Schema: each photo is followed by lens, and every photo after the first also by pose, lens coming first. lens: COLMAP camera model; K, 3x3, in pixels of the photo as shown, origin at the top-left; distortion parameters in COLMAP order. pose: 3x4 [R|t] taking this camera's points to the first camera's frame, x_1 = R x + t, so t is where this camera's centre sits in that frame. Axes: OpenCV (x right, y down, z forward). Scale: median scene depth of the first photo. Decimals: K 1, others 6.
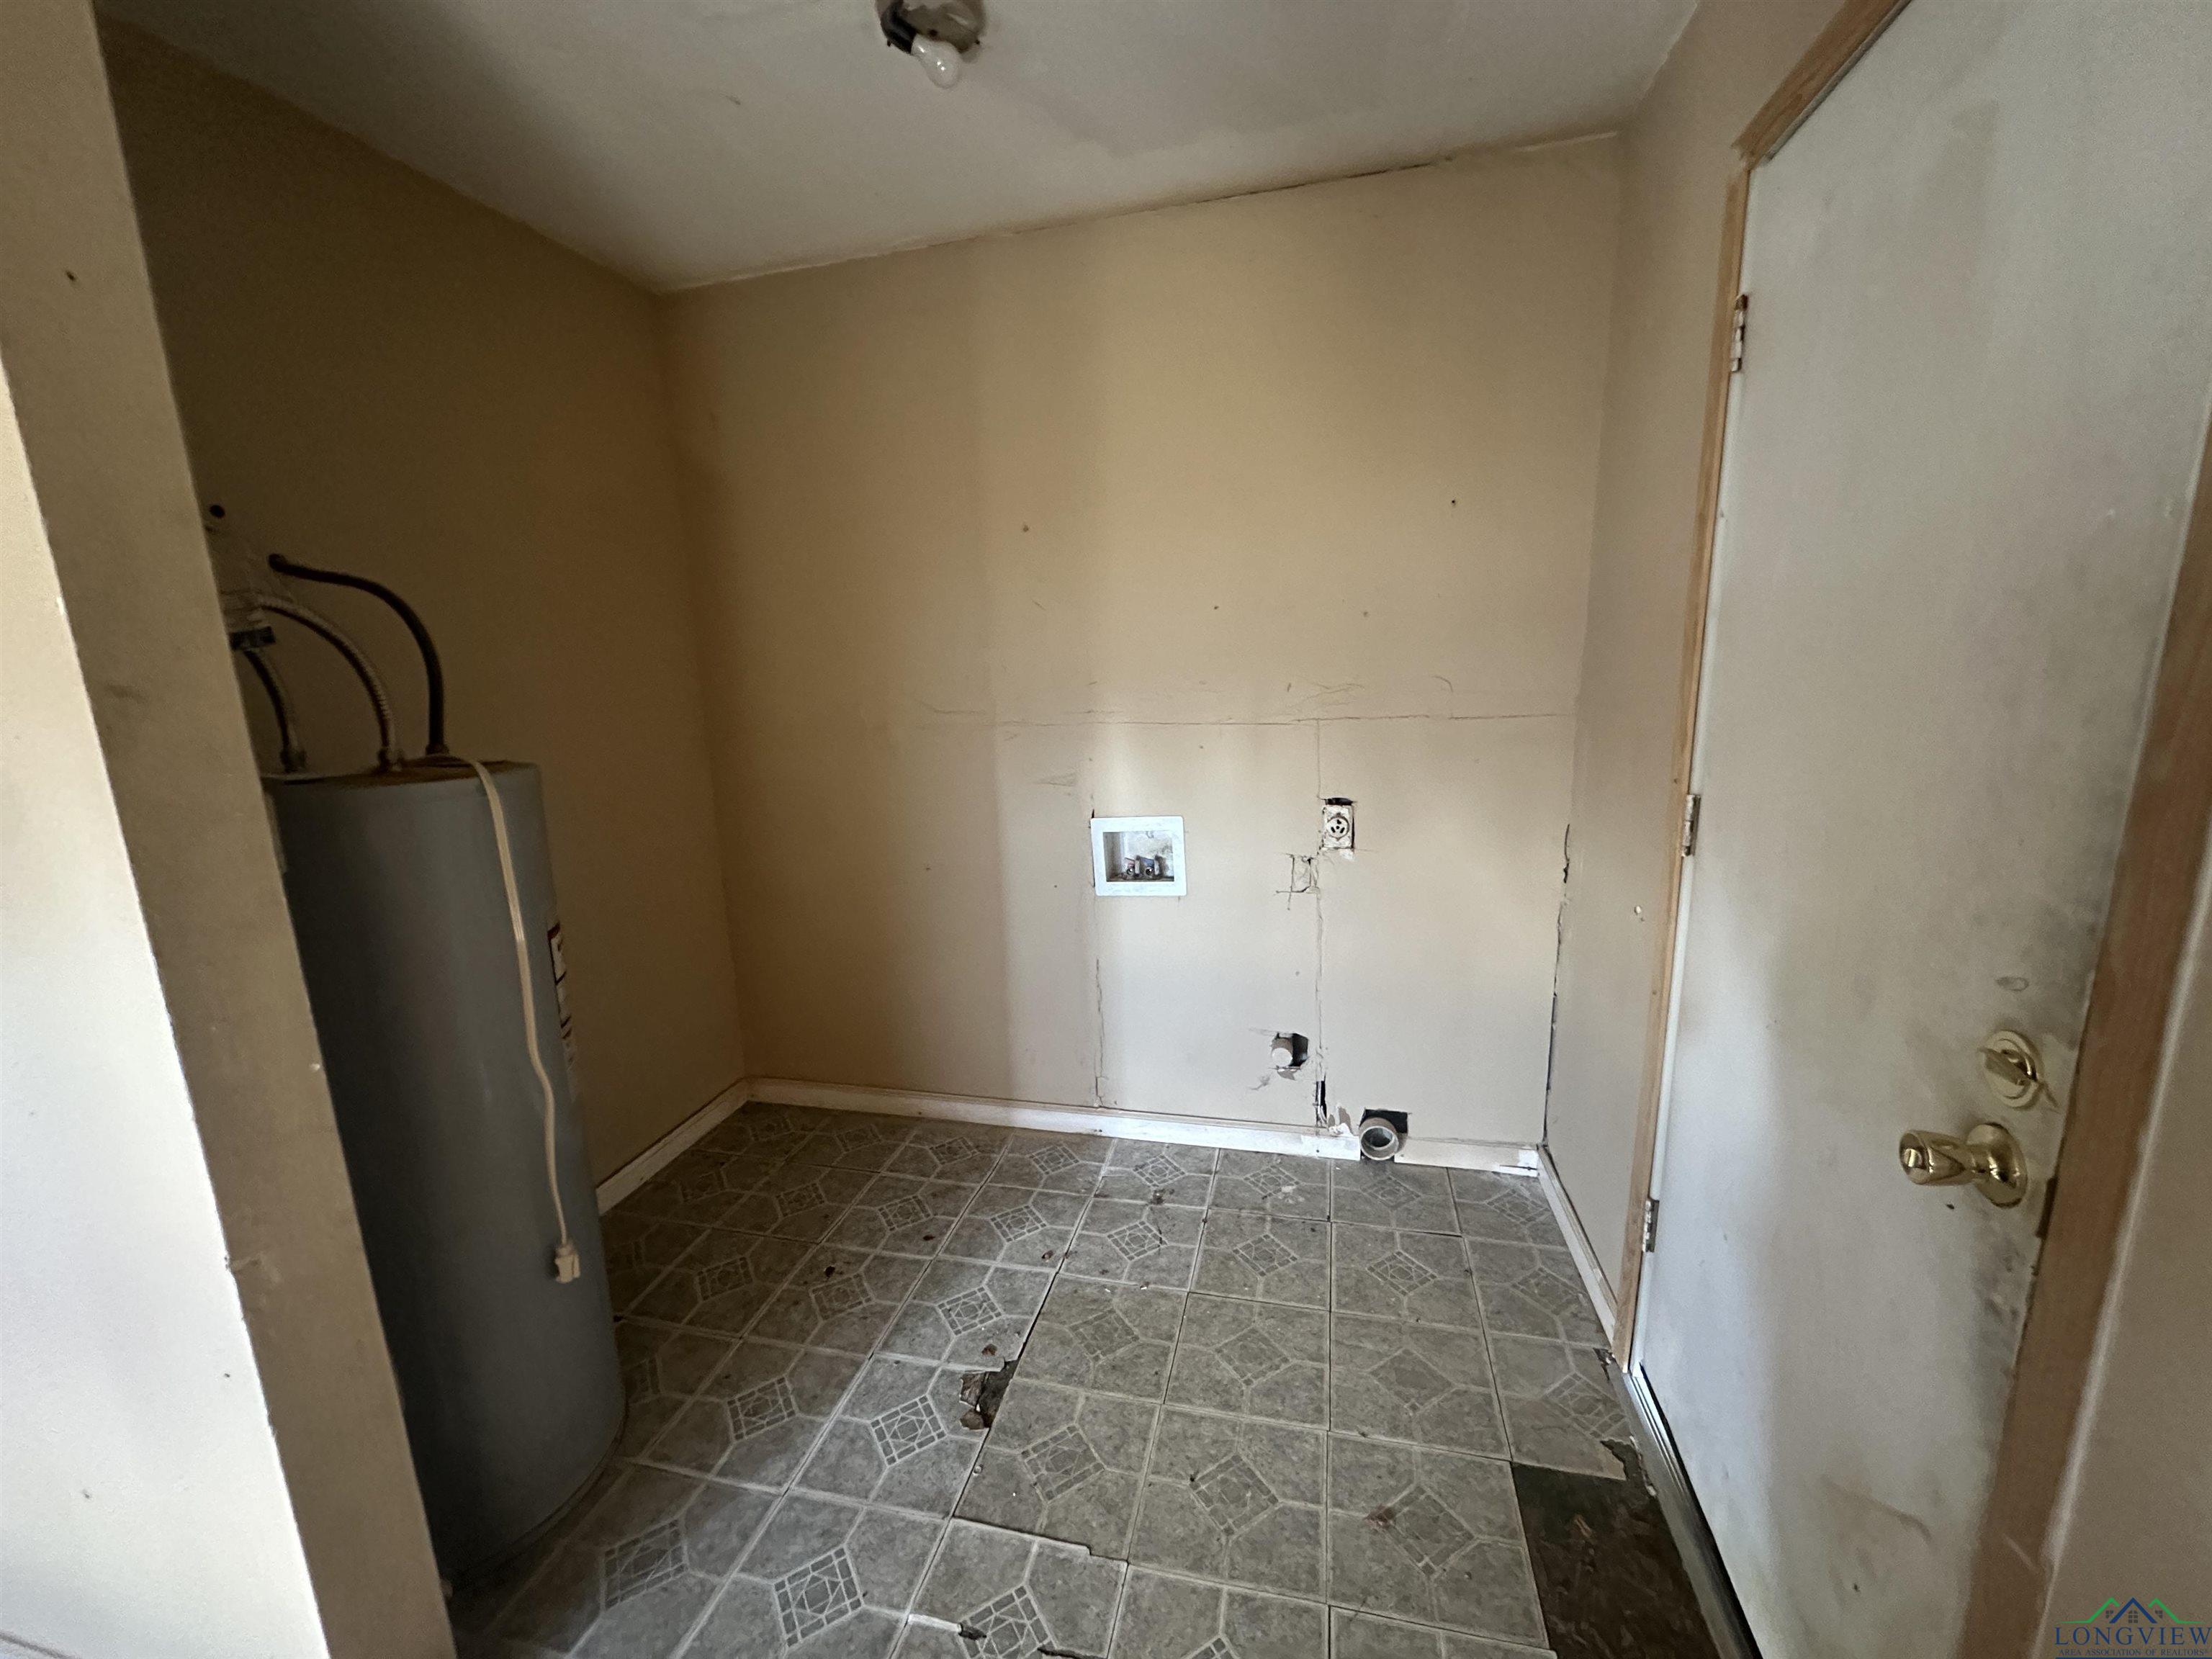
lens RADIAL K [[881.7, 0, 1096.4], [0, 881.7, 828.3], [0, 0, 1]] dist [-0.001793, -0.000204]
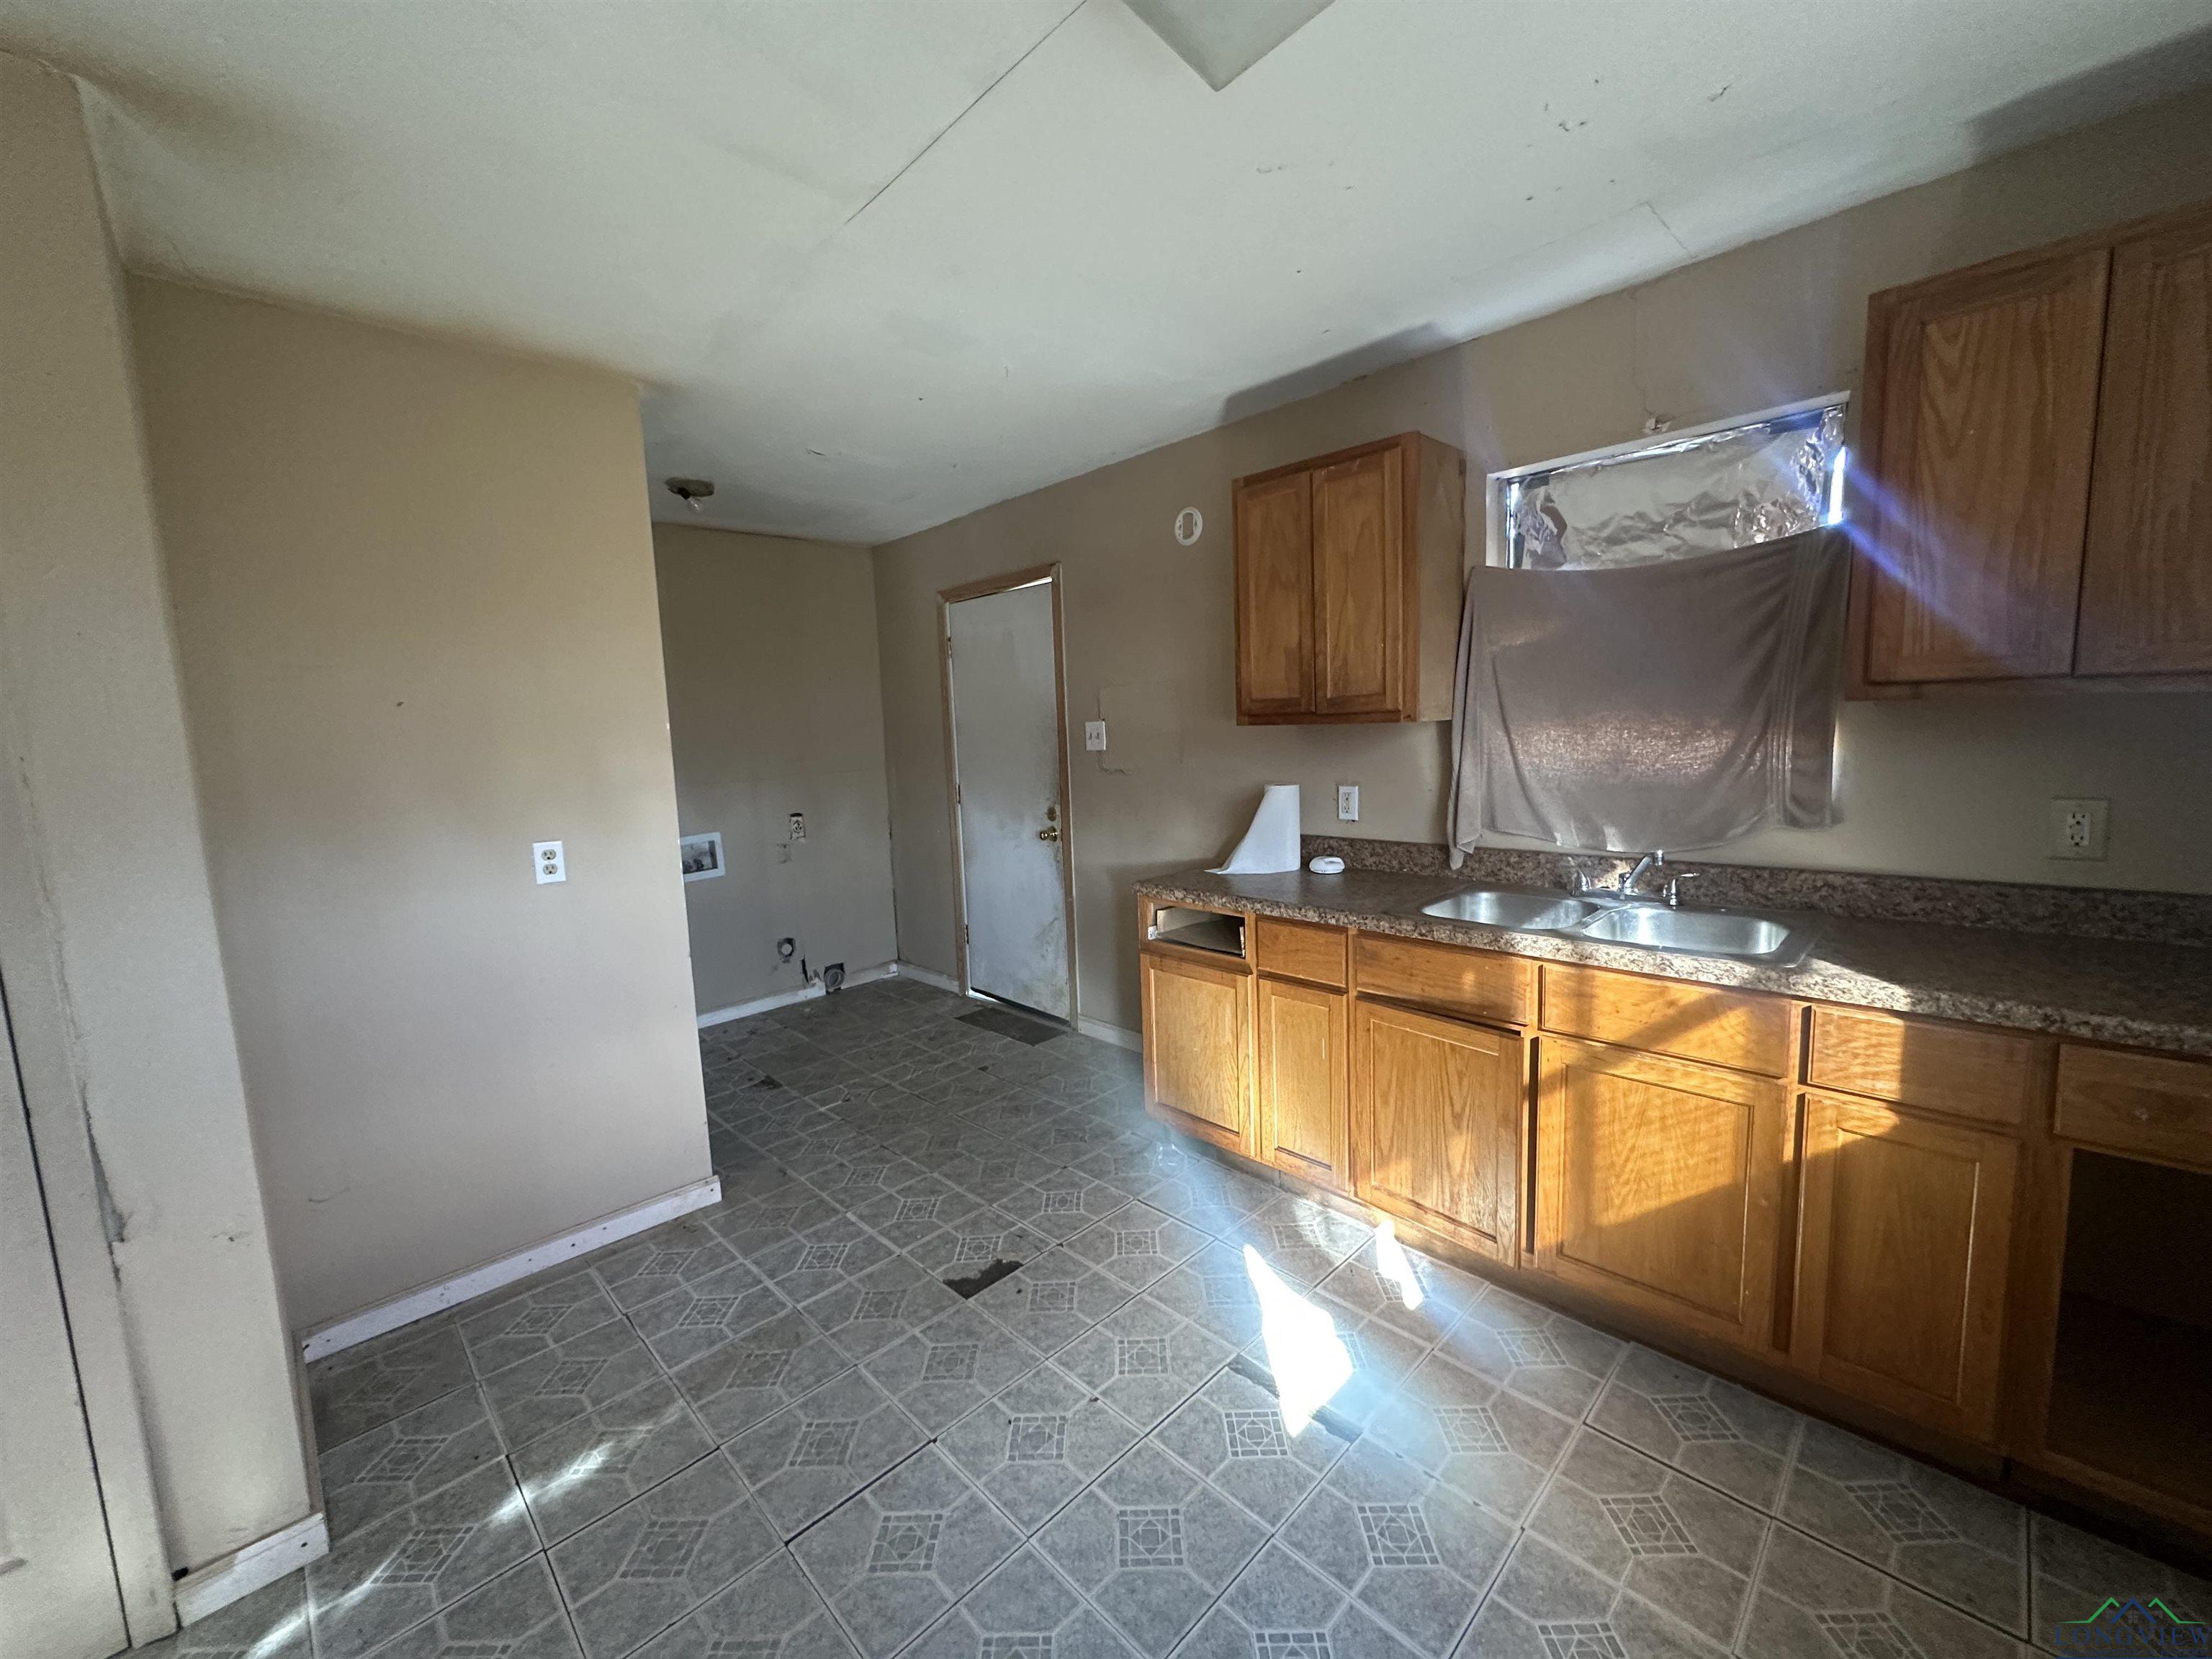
lens RADIAL K [[881.7, 0, 1106.1], [0, 881.7, 825.7], [0, 0, 1]] dist [-0.001793, -0.000204]
pose [[0.526140, -0.085111, 0.846128, -1.040383], [0.184774, 0.982650, -0.016053, 0.155079], [-0.830082, 0.164789, 0.532738, -0.659998]]
